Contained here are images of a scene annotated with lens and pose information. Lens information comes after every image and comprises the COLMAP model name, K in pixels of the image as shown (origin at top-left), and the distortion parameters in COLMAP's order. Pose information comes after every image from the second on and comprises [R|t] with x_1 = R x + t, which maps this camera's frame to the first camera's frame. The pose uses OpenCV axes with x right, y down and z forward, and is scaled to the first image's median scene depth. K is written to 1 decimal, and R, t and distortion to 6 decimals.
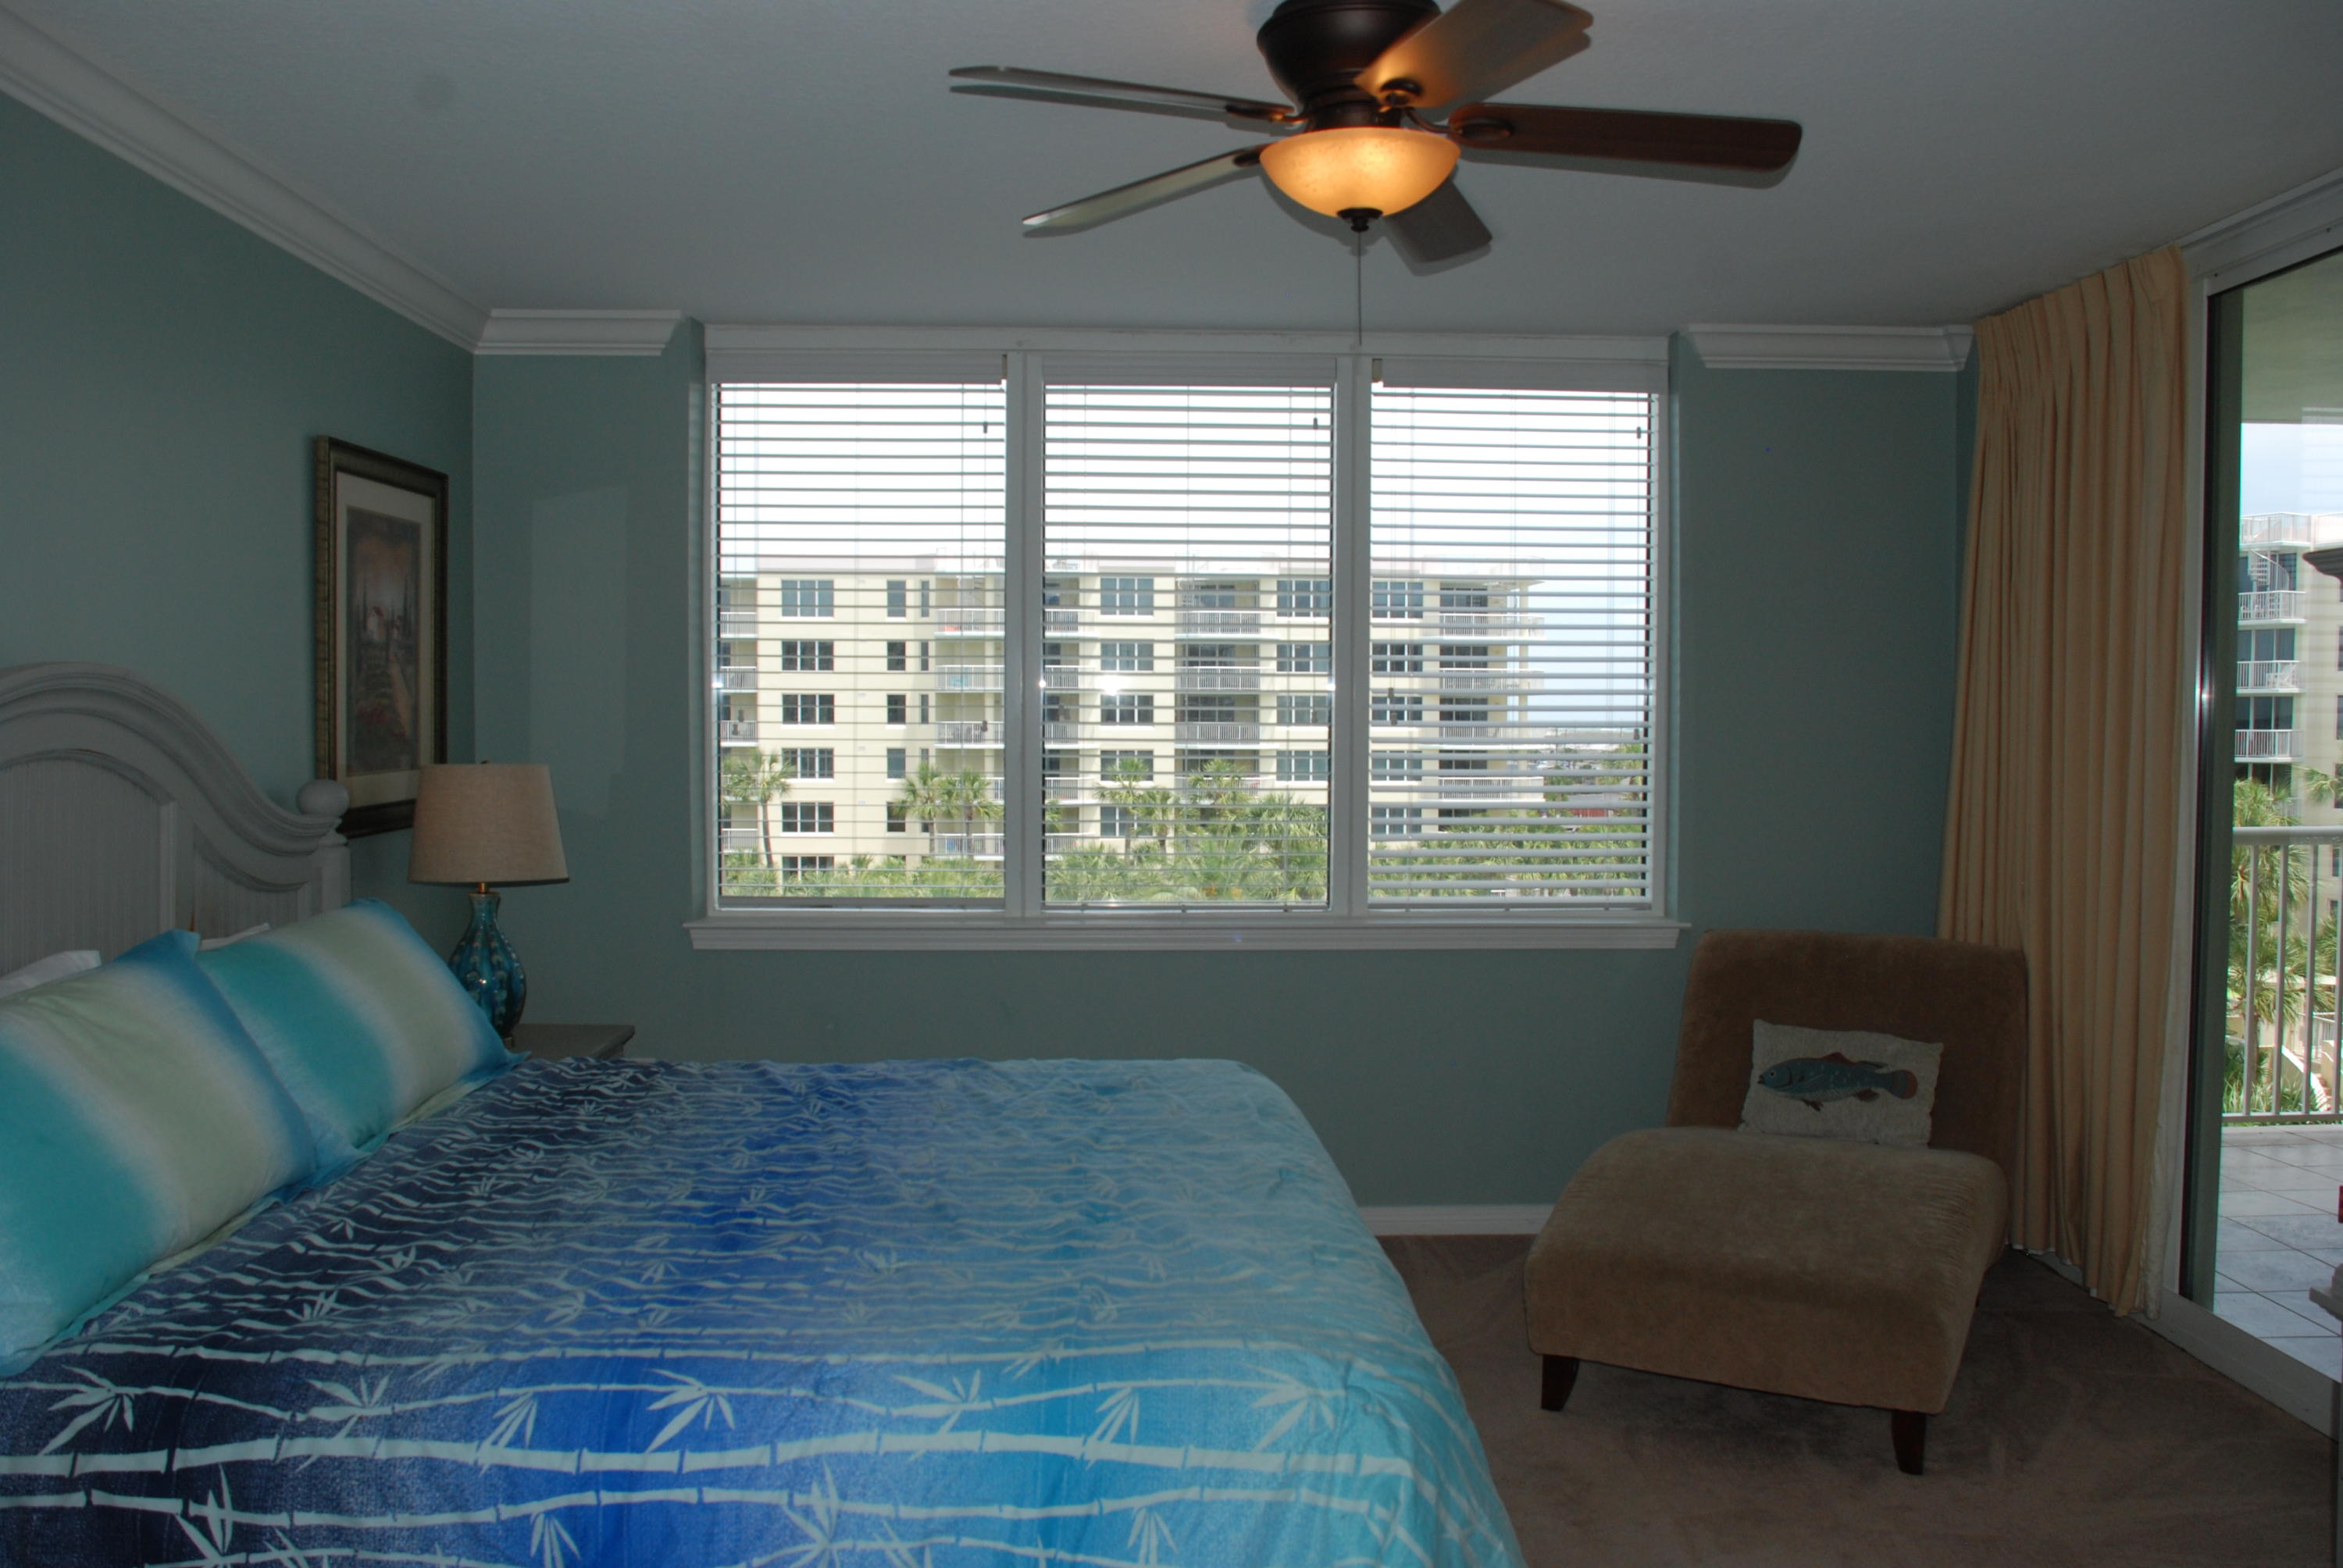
lens RADIAL K [[1900.7, 0, 1230.6], [0, 1900.7, 788.4], [0, 0, 1]] dist [-0.120062, 0.099571]
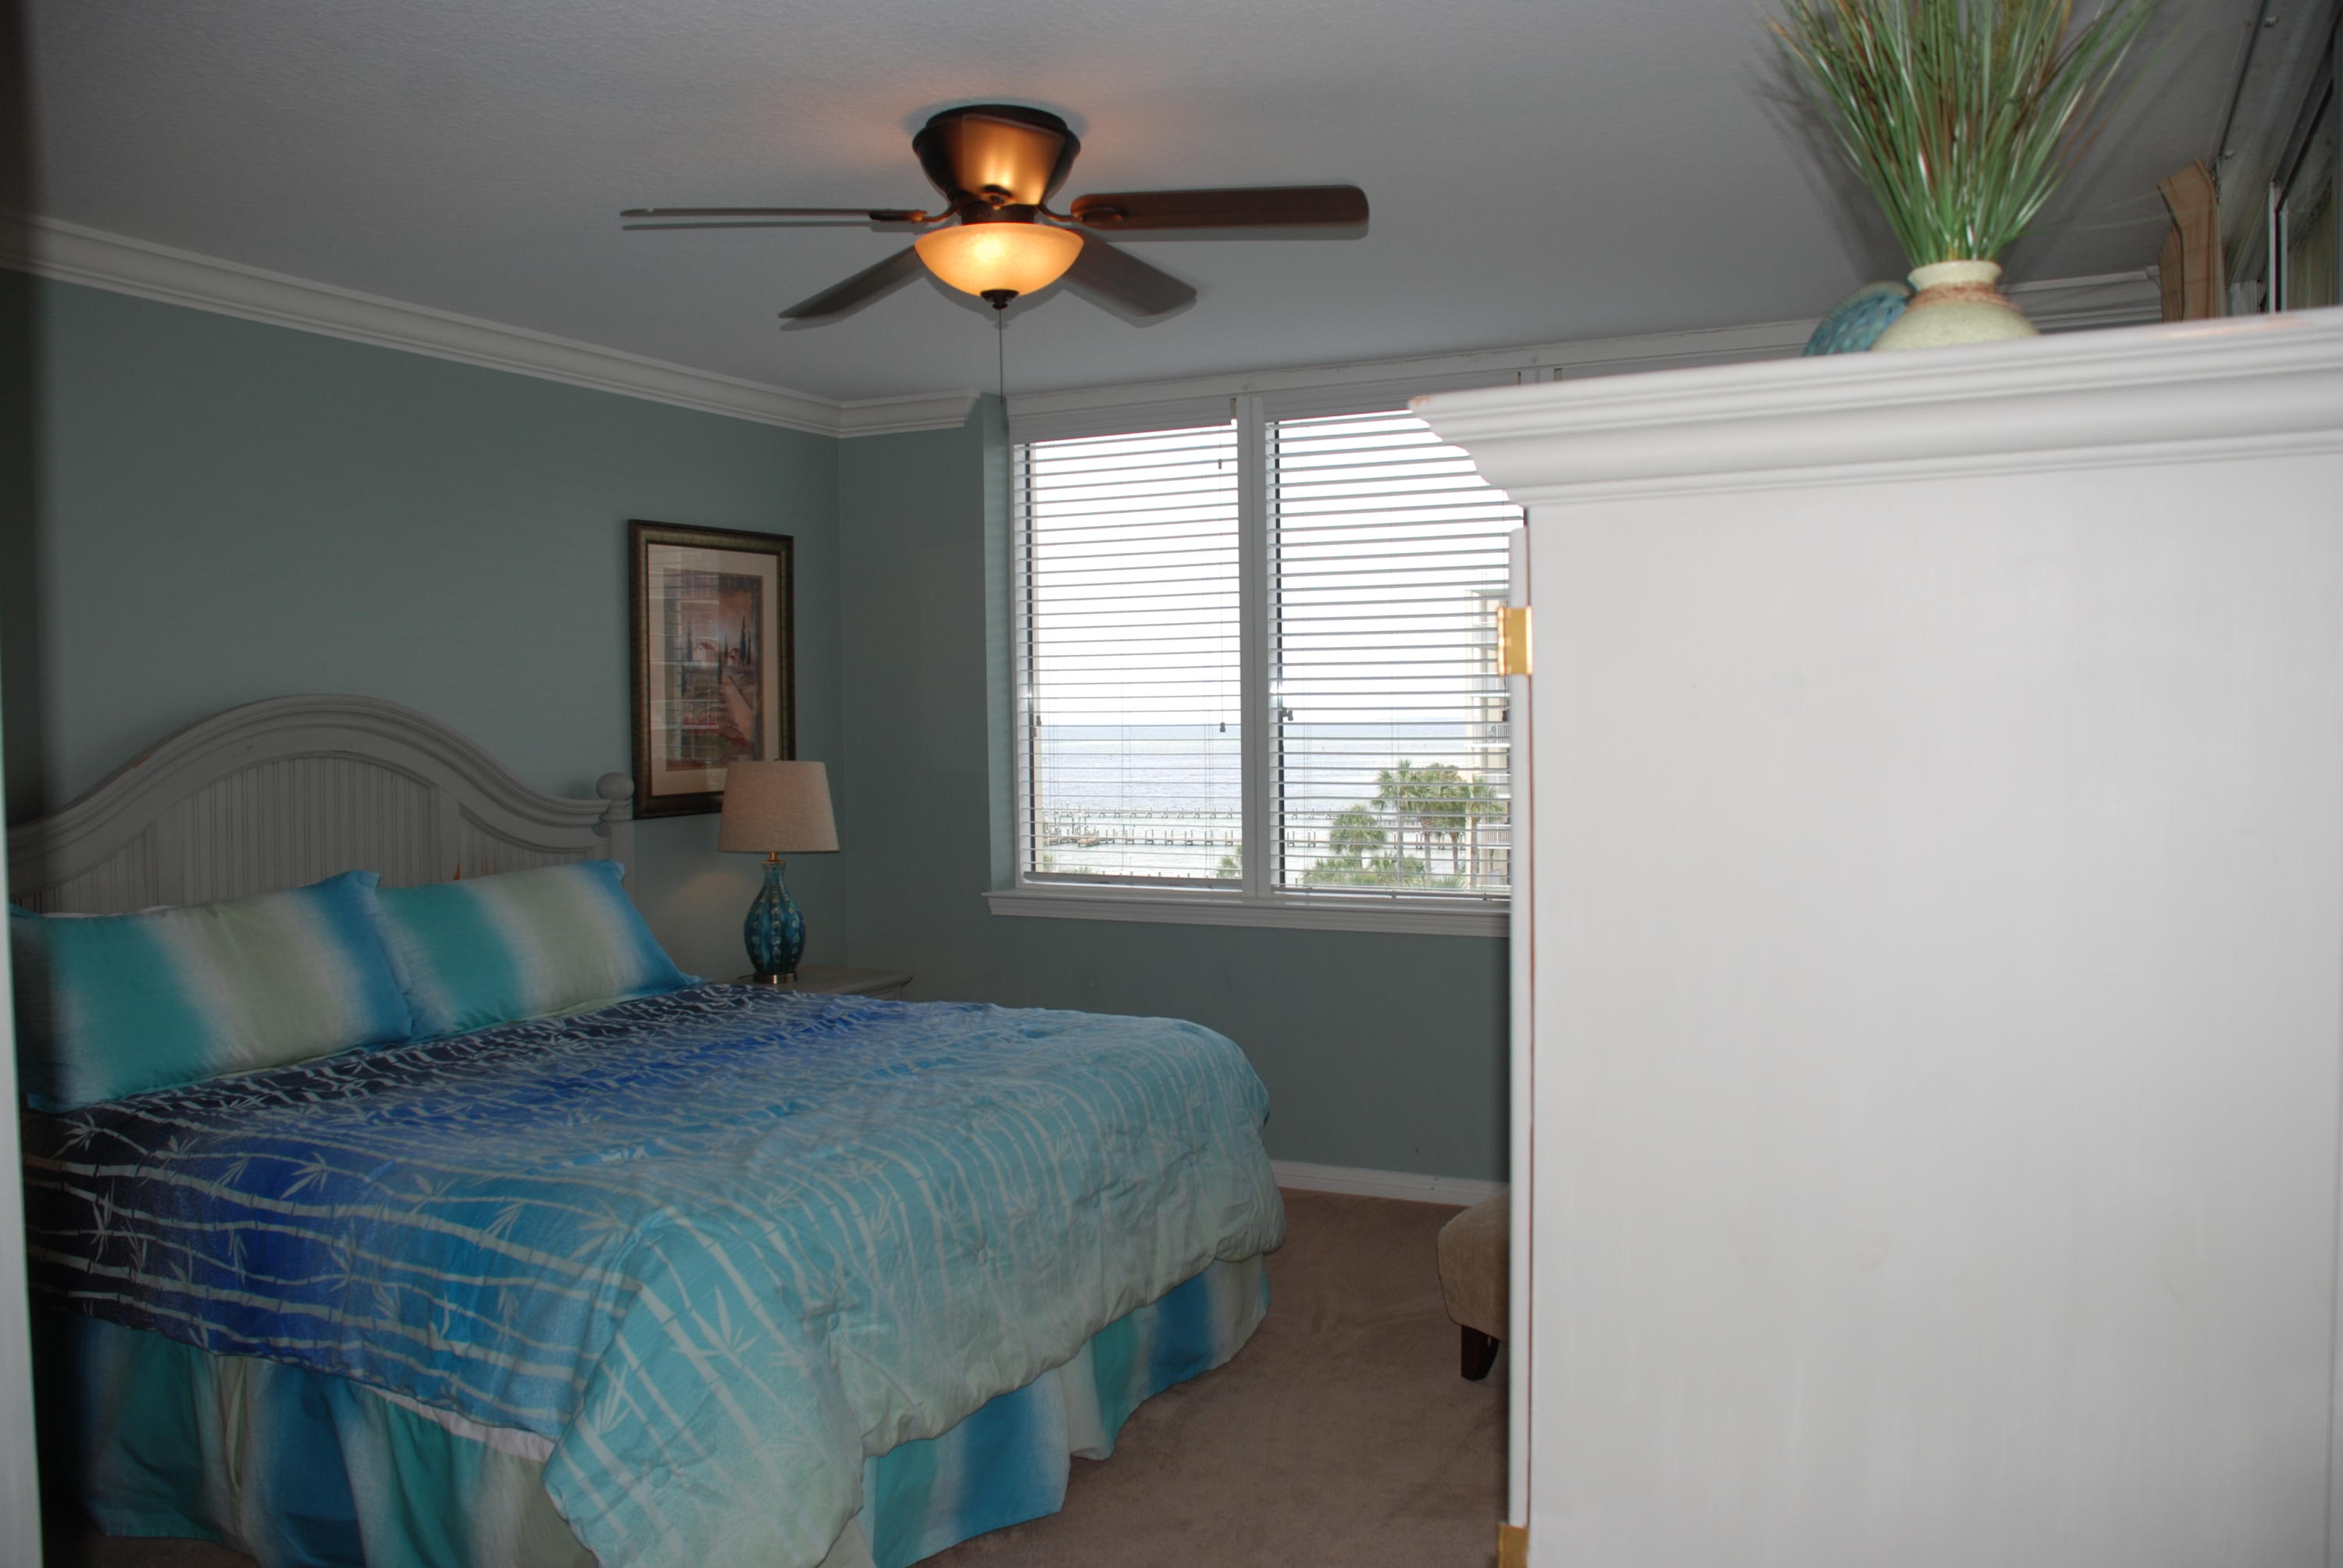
lens RADIAL K [[1845.6, 0, 1170.0], [0, 1845.6, 798.6], [0, 0, 1]] dist [-0.157770, 0.126192]
pose [[0.869756, 0.008093, -0.493415, 0.574848], [-0.005763, 0.999964, 0.006243, 0.004137], [0.493448, -0.002586, 0.869772, 0.040261]]
